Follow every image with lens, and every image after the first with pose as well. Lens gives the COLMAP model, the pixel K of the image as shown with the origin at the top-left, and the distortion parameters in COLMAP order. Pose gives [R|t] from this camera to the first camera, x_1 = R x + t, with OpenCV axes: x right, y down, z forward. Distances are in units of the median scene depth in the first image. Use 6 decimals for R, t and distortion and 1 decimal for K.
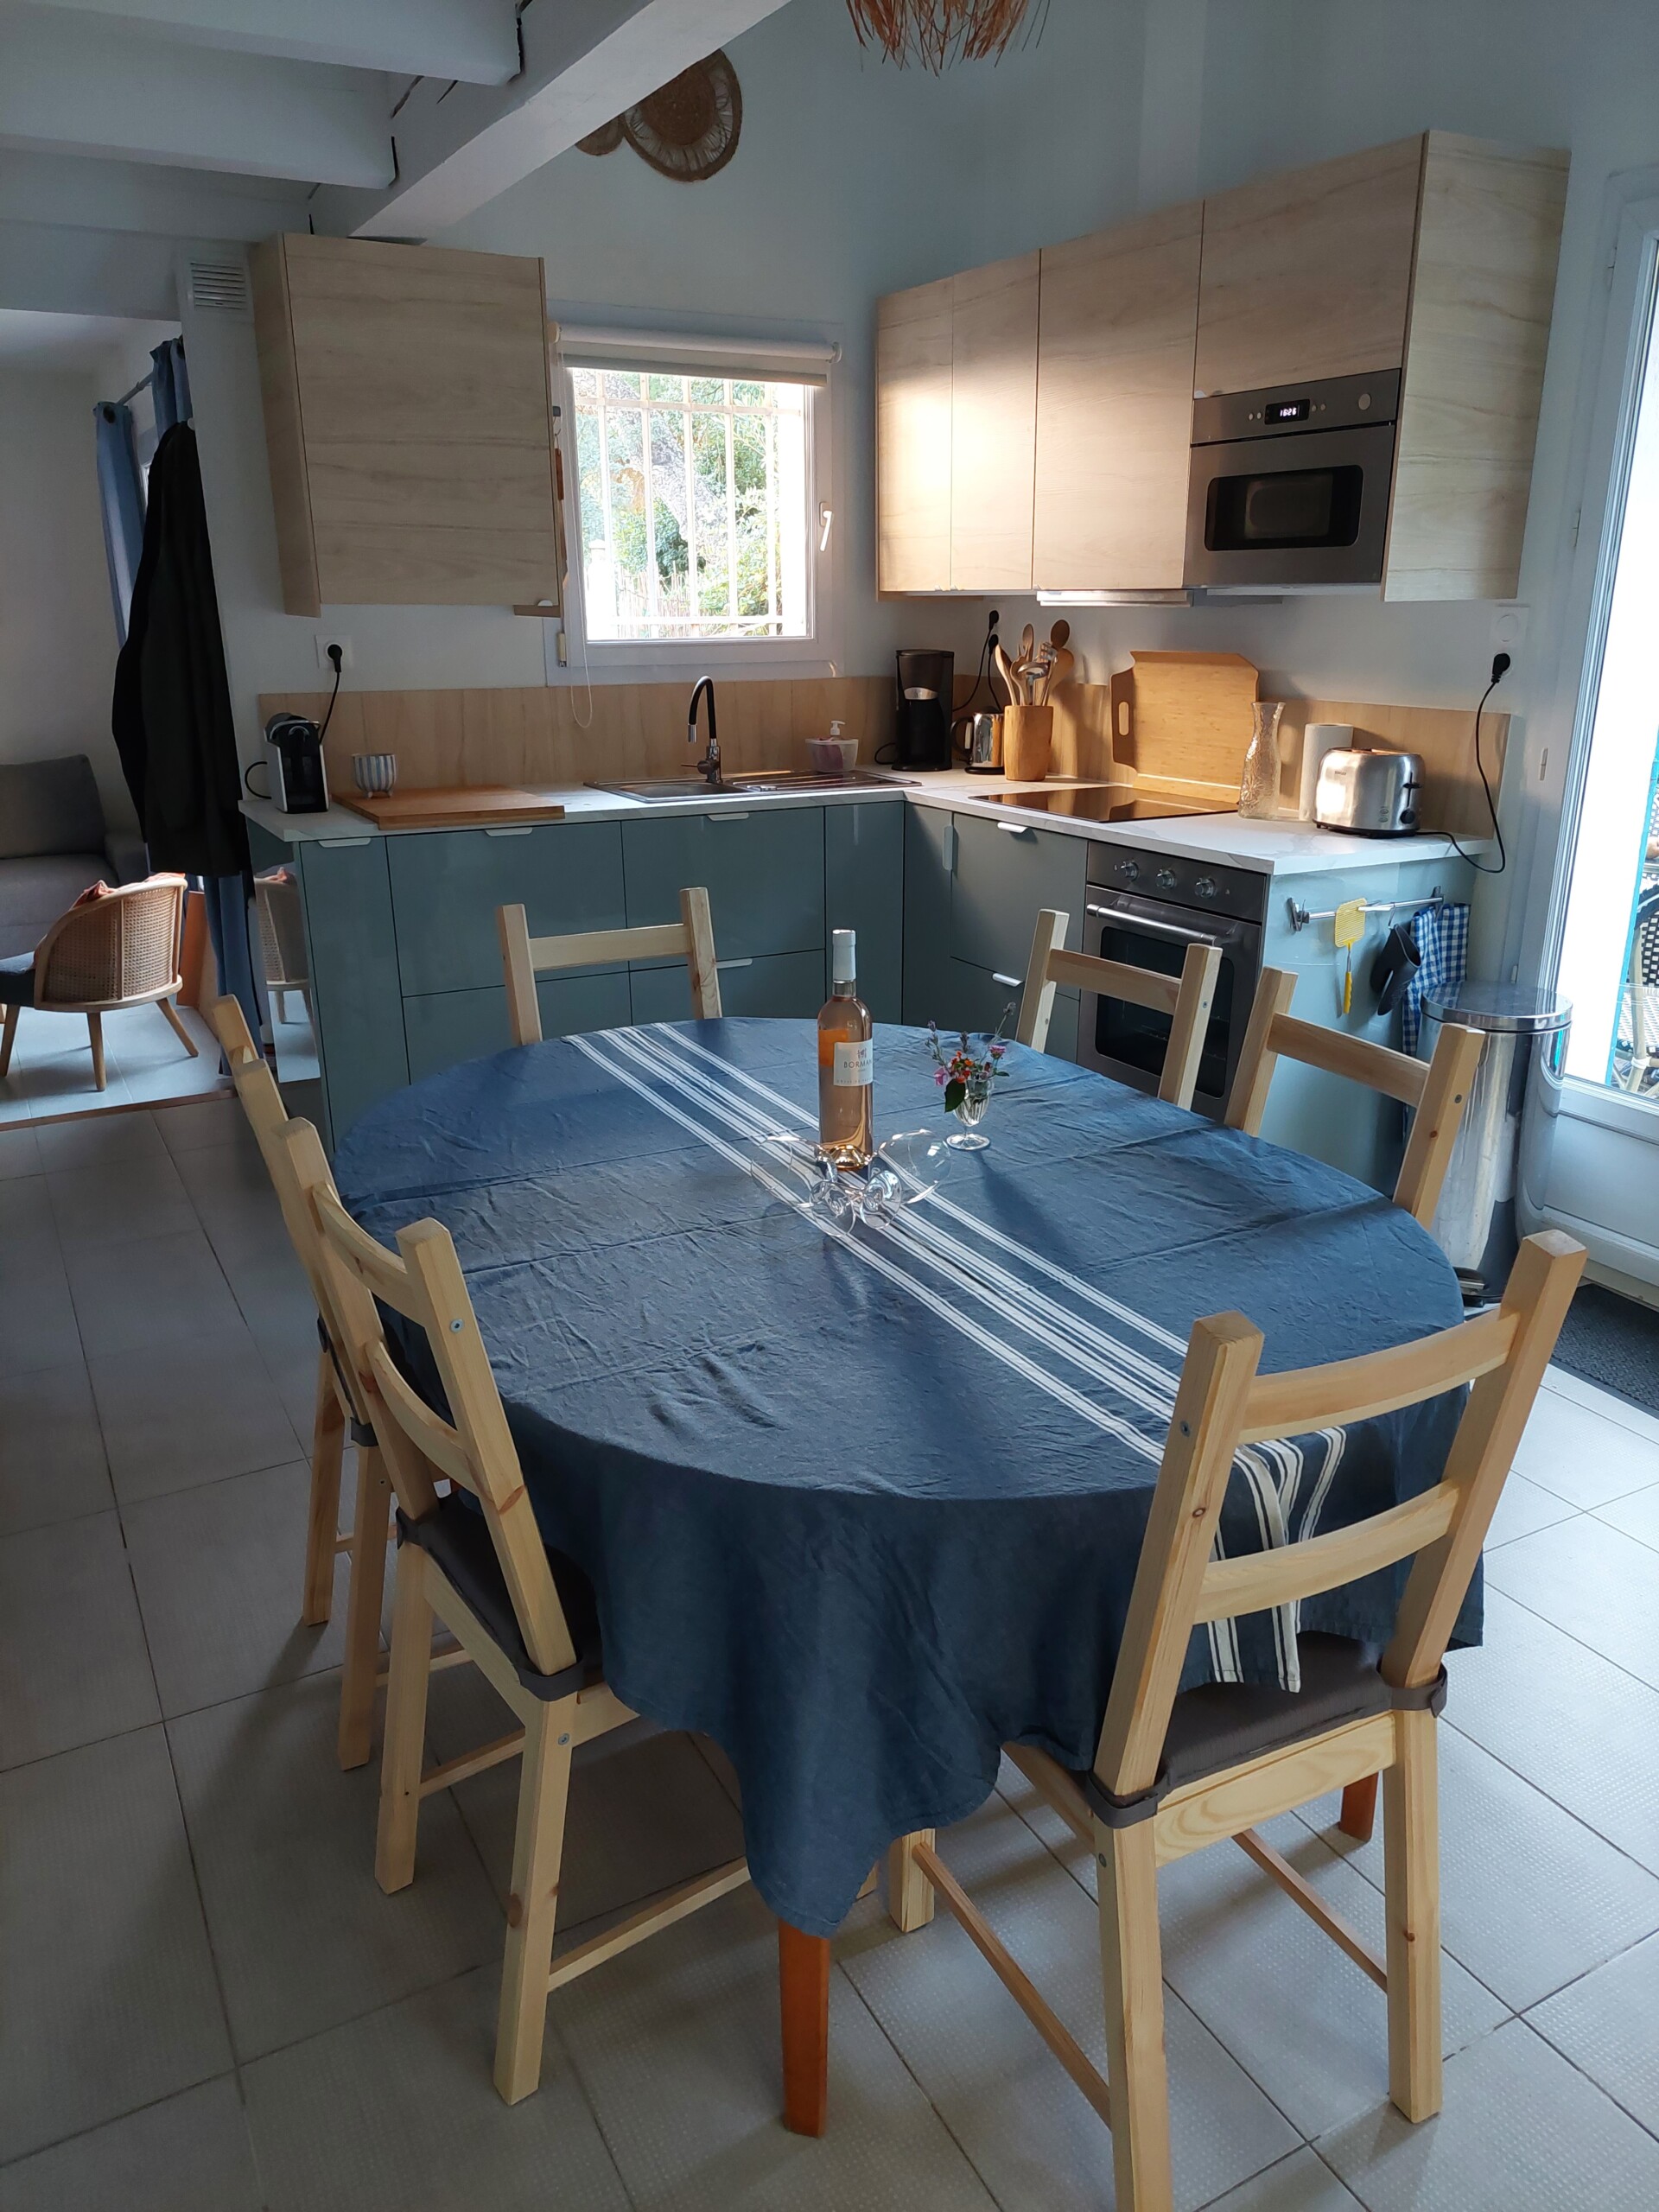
lens RADIAL K [[1607.3, 0, 829.5], [0, 1607.3, 1106.0], [0, 0, 1]] dist [0.057214, -0.000469]
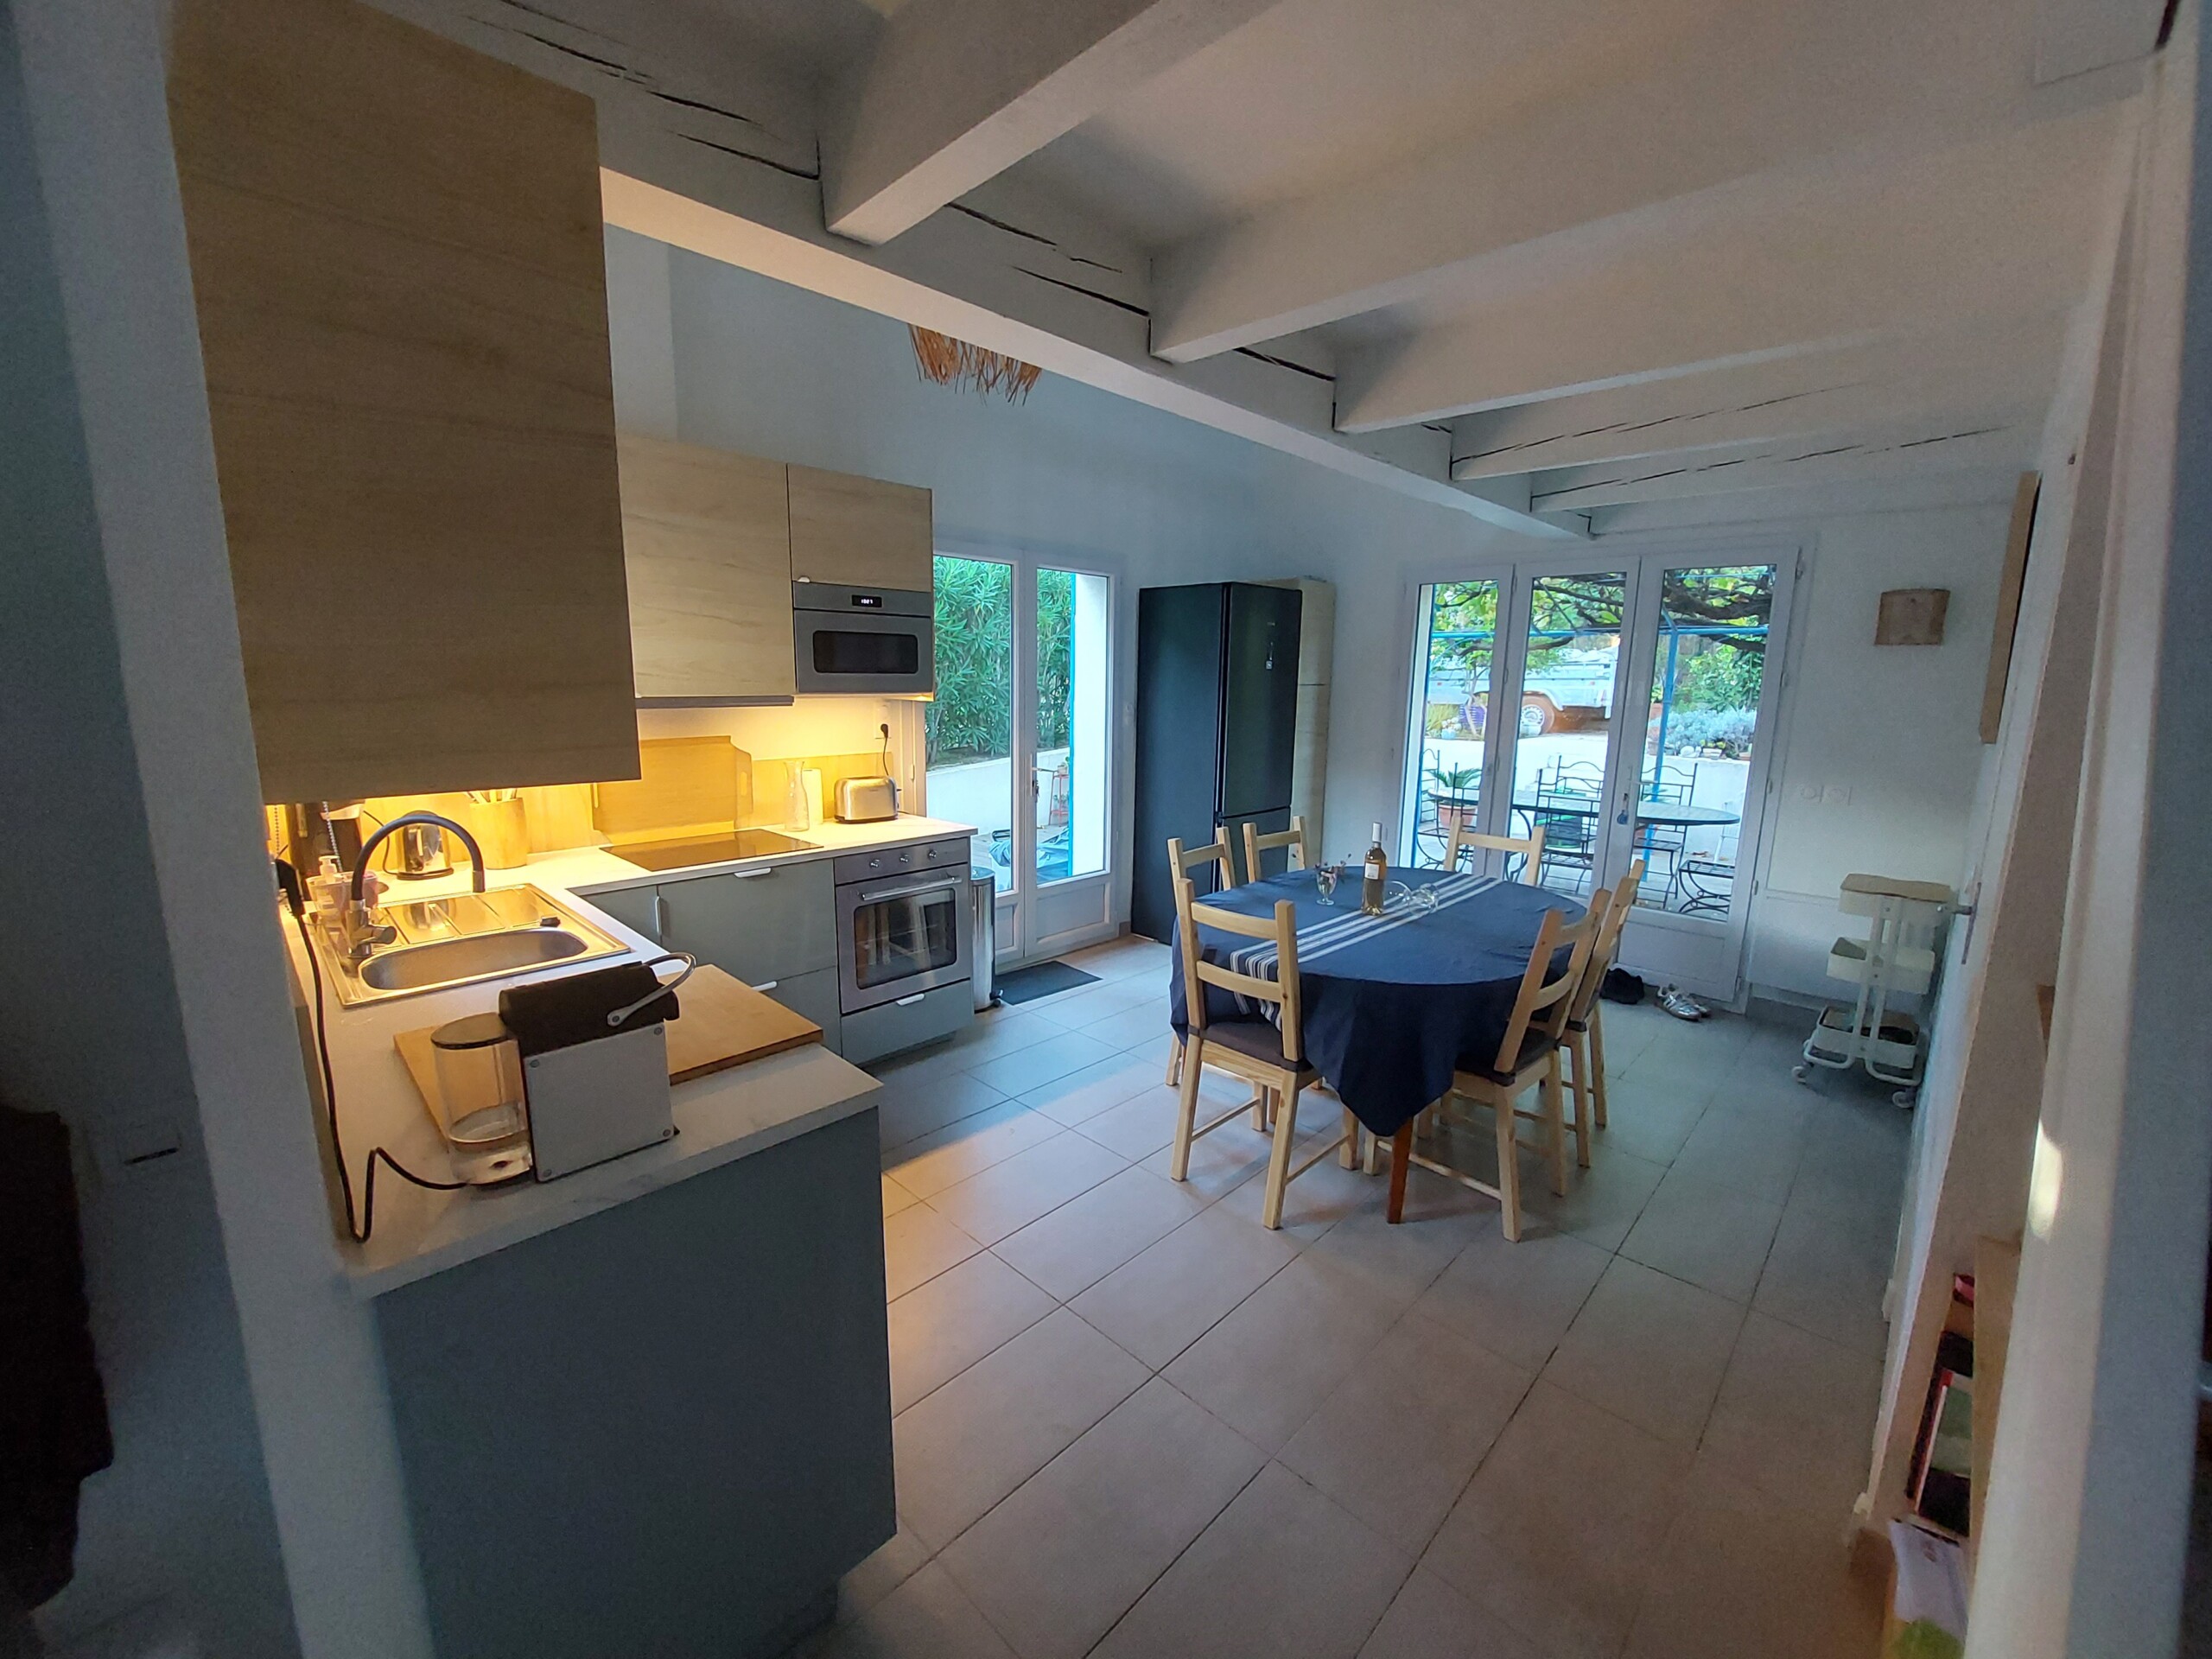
lens RADIAL K [[887.7, 0, 1074.1], [0, 887.7, 830.8], [0, 0, 1]] dist [0.000281, -0.000218]
pose [[-0.287612, -0.166464, 0.943170, -0.631110], [0.284568, 0.925454, 0.250114, -0.313914], [-0.914495, 0.340332, -0.218801, 0.922125]]
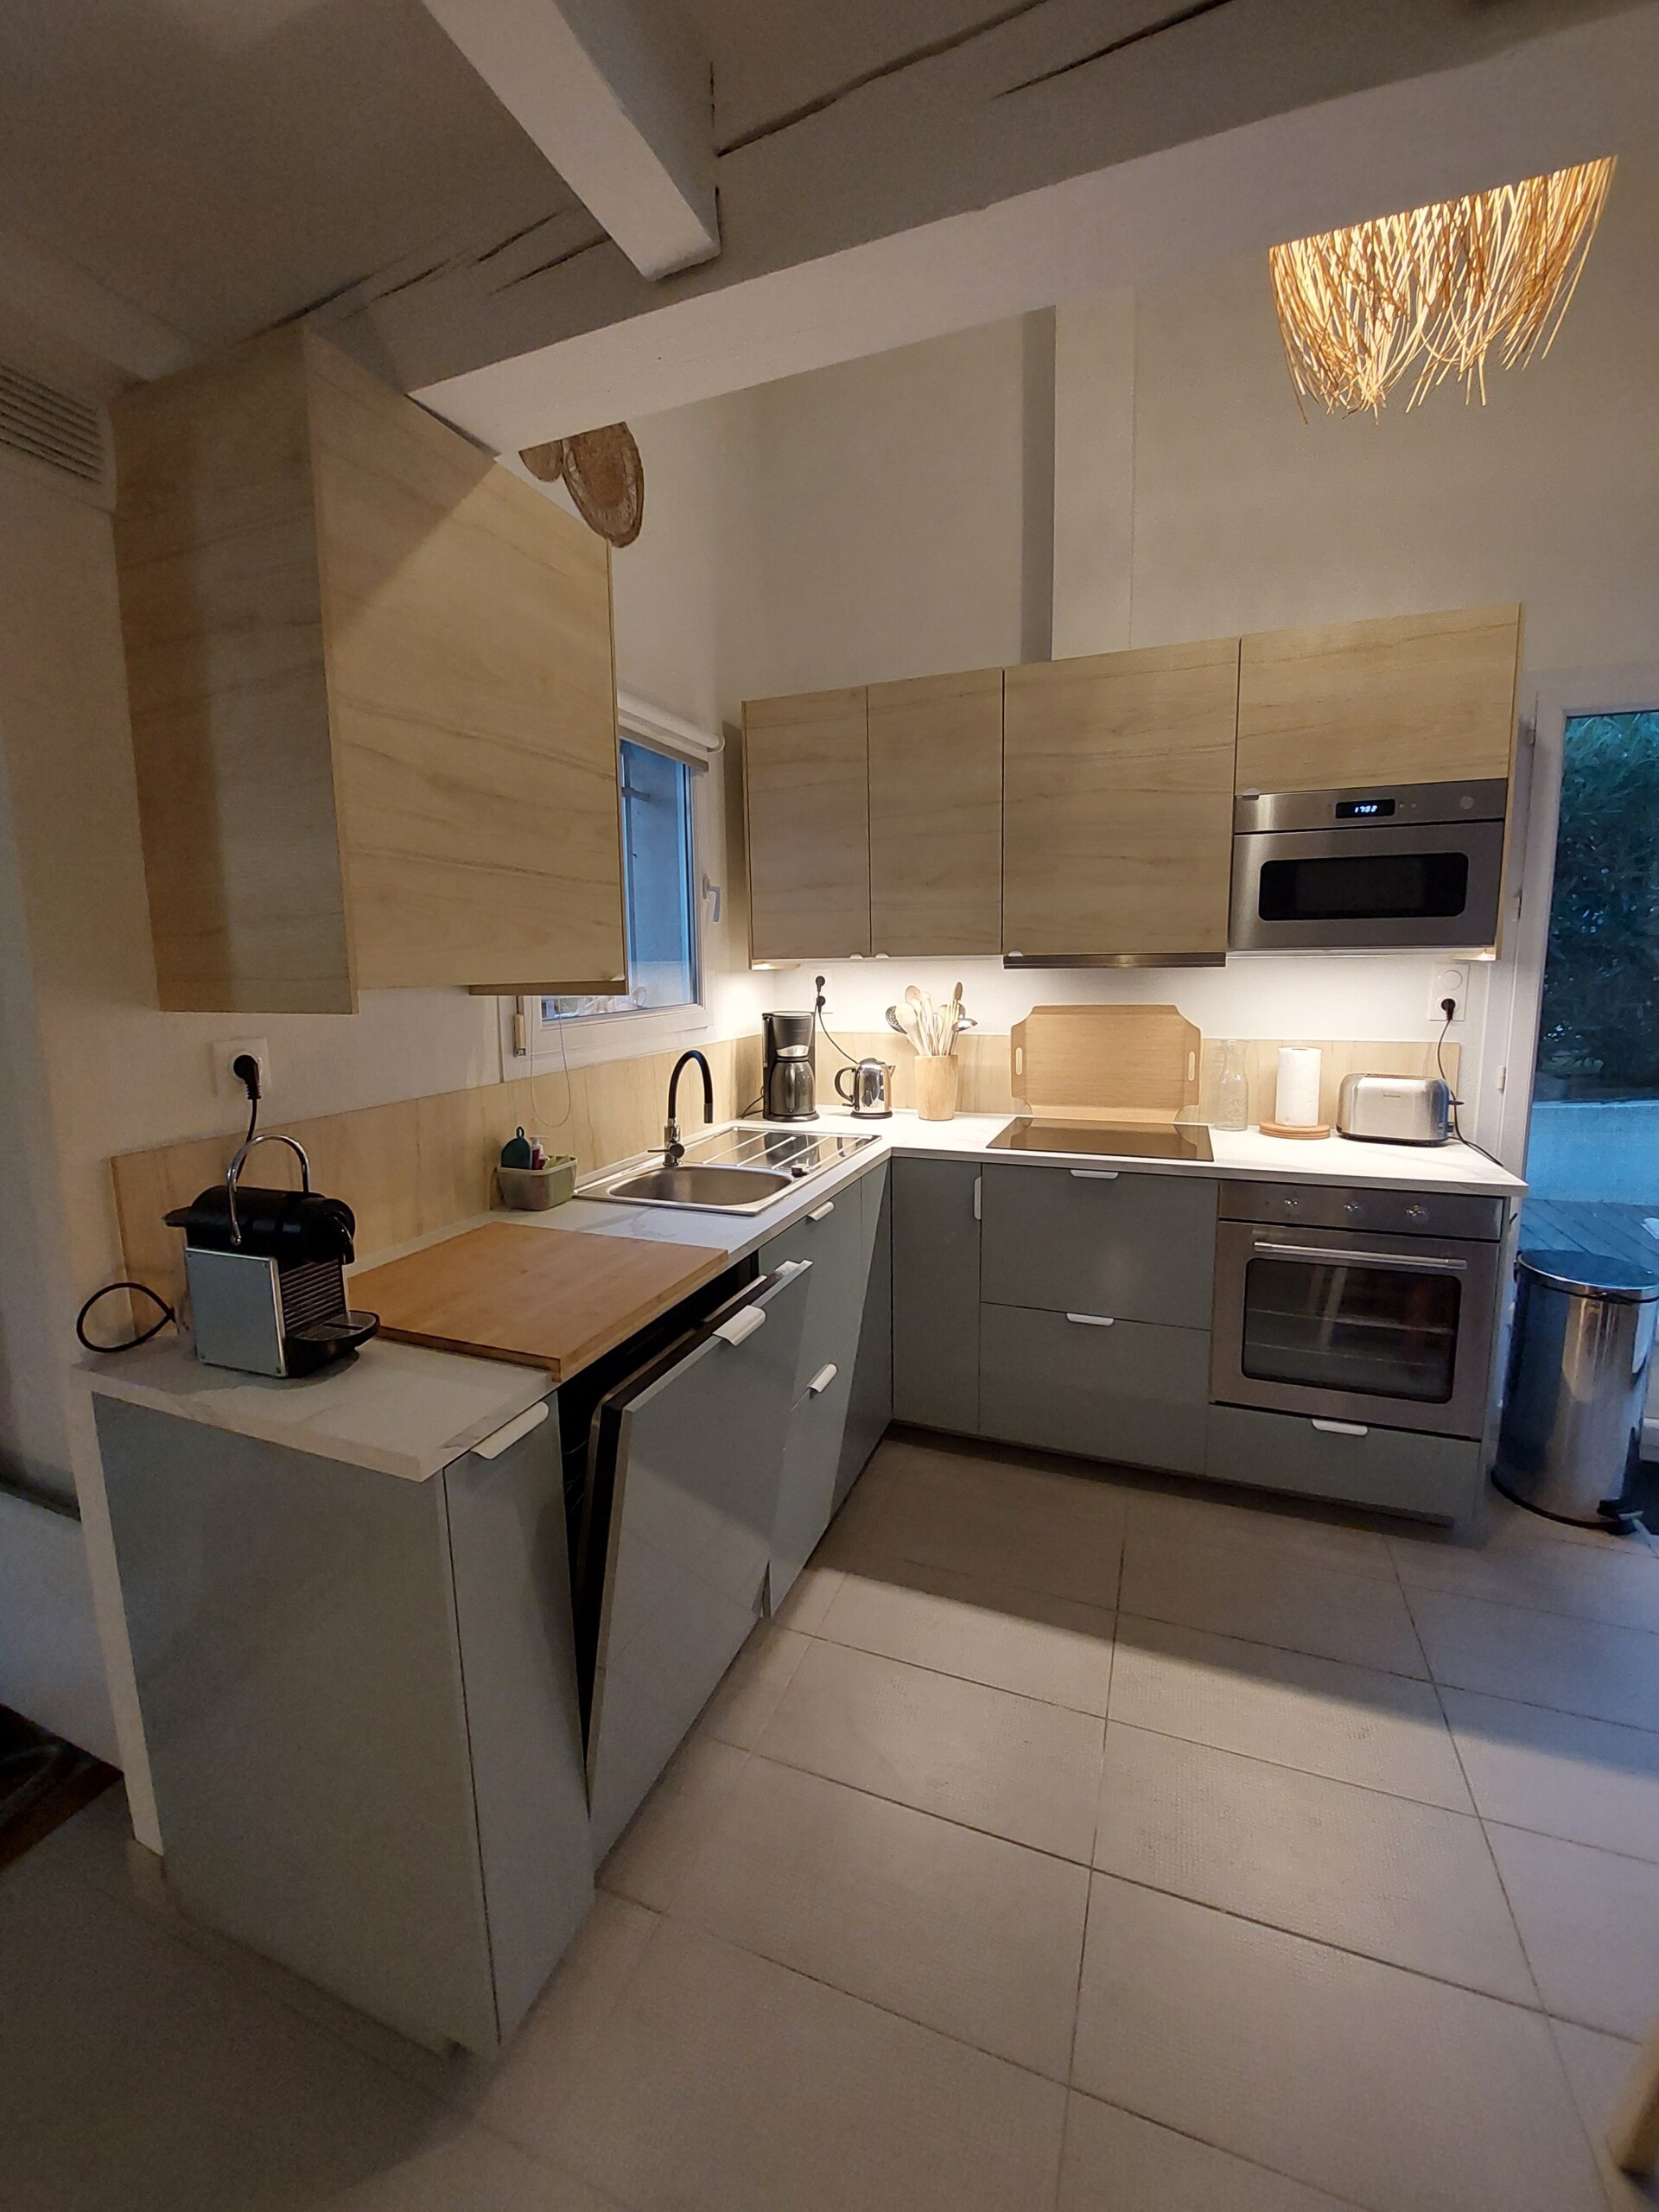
lens RADIAL K [[887.7, 0, 827.9], [0, 887.7, 1081.3], [0, 0, 1]] dist [0.000281, -0.000218]
pose [[0.759931, -0.097637, 0.642628, -0.378730], [0.211175, 0.972109, -0.102027, -0.211962], [-0.614743, 0.213241, 0.759354, 0.671452]]
